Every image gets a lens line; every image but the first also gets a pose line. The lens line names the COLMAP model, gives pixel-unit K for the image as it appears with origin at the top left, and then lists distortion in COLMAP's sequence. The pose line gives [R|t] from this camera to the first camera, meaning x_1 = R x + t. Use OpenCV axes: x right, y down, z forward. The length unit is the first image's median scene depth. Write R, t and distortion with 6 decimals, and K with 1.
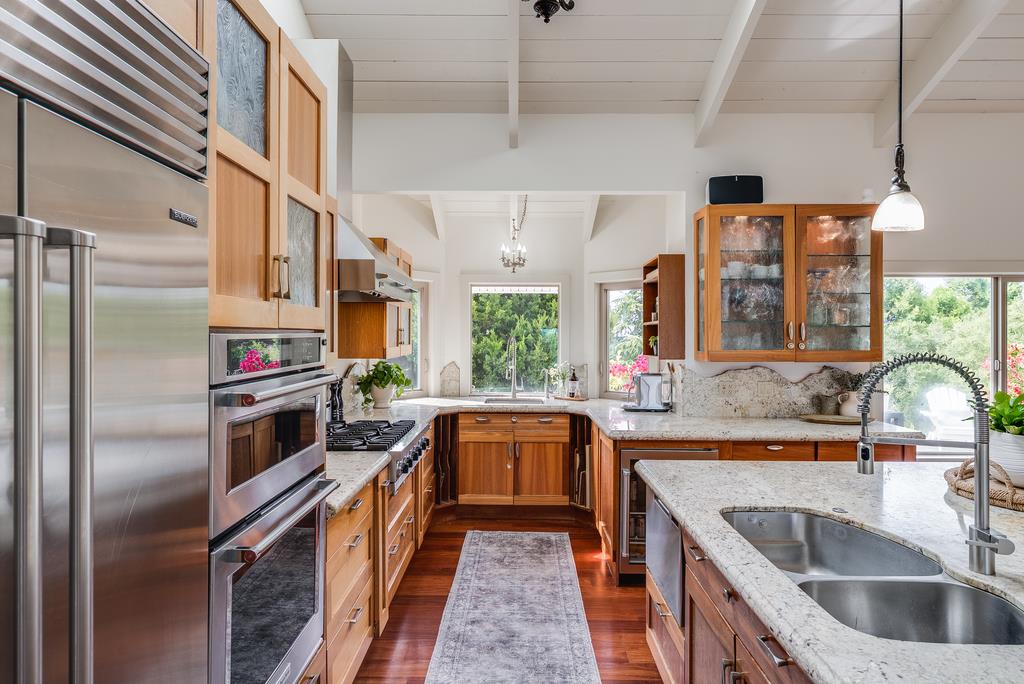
lens RADIAL K [[578.2, 0, 512.0], [0, 578.2, 342.0], [0, 0, 1]] dist [0.000784, 0.000046]
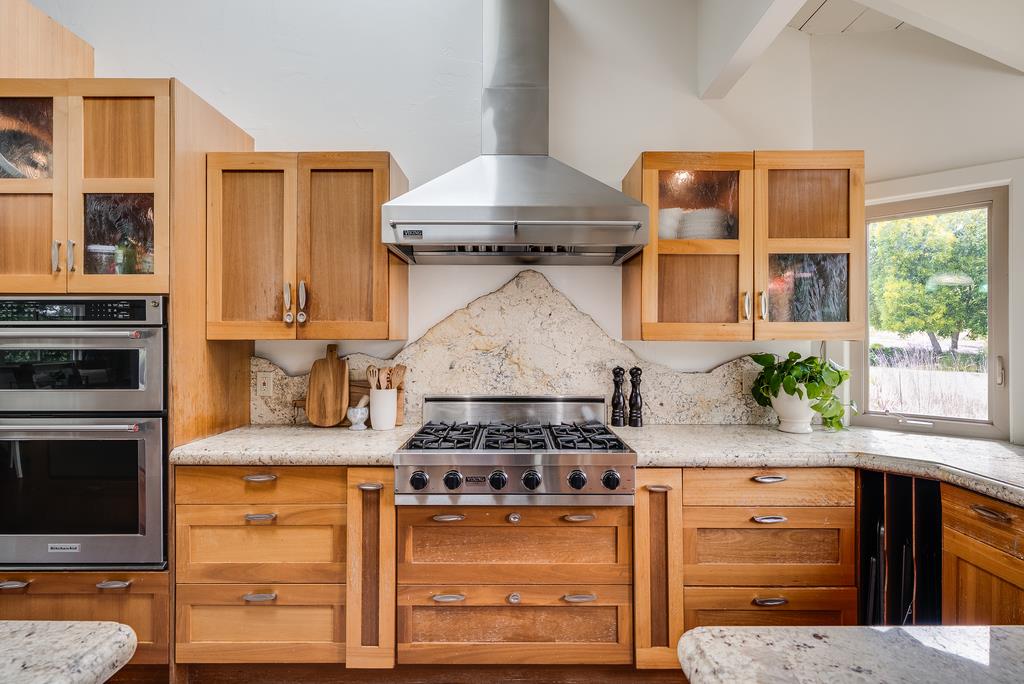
lens RADIAL K [[528.6, 0, 508.8], [0, 528.6, 340.2], [0, 0, 1]] dist [0.004011, 0.000628]
pose [[-0.001191, -0.002703, -0.999996, 0.367867], [-0.014251, 0.999895, -0.002686, 0.032757], [0.999898, 0.014248, -0.001229, 0.864068]]
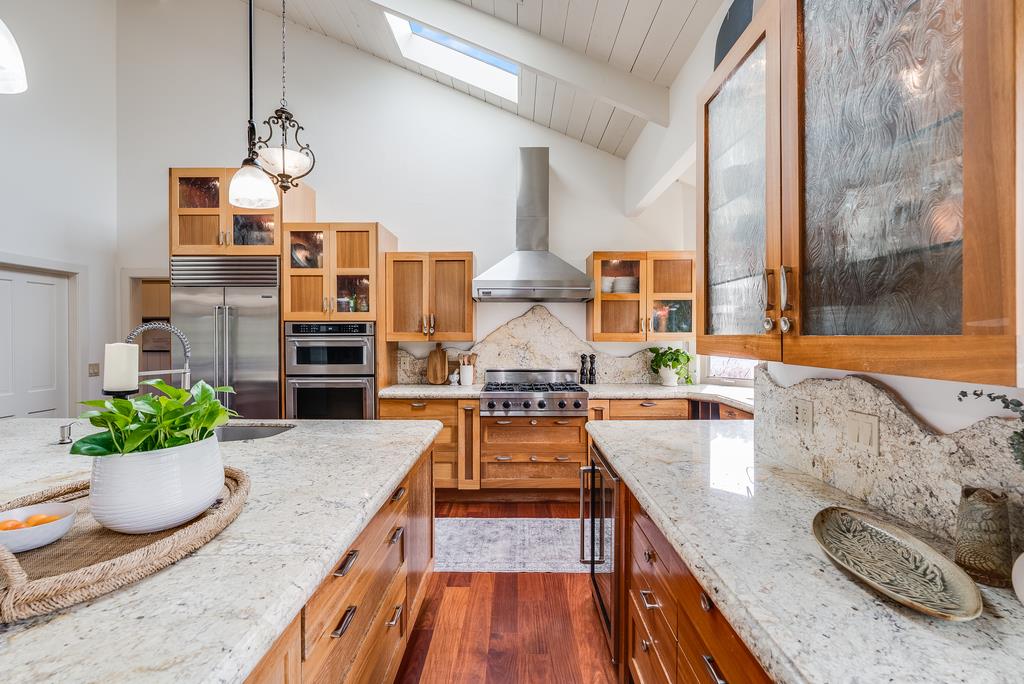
lens RADIAL K [[442.7, 0, 508.1], [0, 442.7, 336.8], [0, 0, 1]] dist [0.000675, 0.000029]
pose [[-0.008228, 0.002300, -0.999964, 0.818080], [-0.012104, 0.999924, 0.002400, 0.018413], [0.999893, 0.012124, -0.008200, 0.820571]]
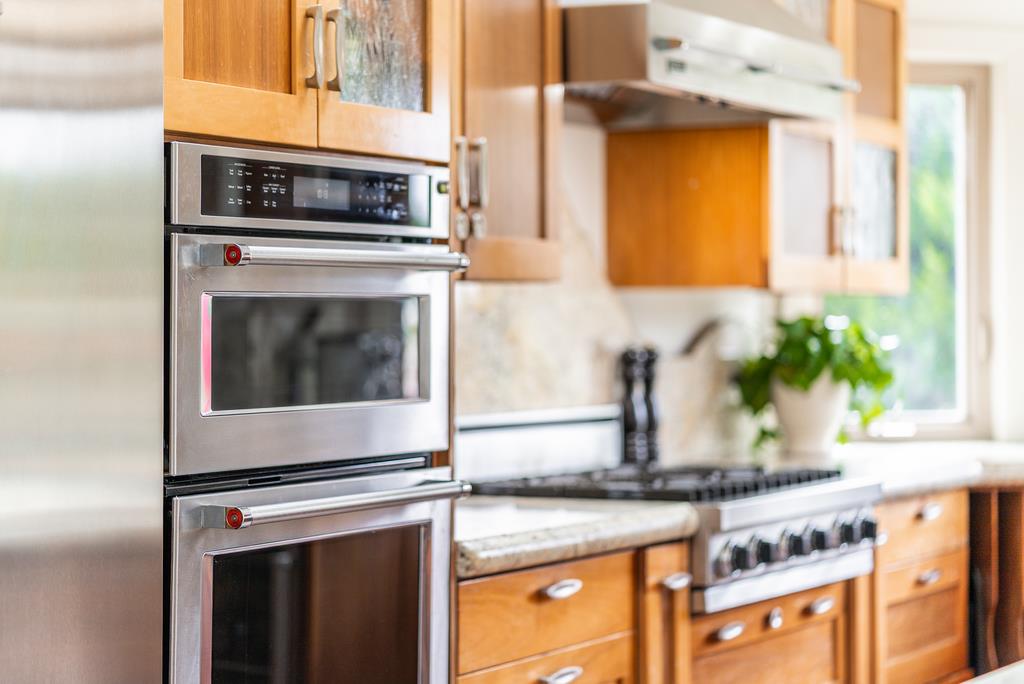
lens RADIAL K [[2519.0, 0, 512.0], [0, 2519.0, 342.0], [0, 0, 1]] dist [0.018218, 0.311360]
pose [[0.886547, 0.000100, -0.462639, 0.337429], [-0.002413, 0.999987, -0.004407, 0.067632], [0.462633, 0.005023, 0.886536, -0.393563]]
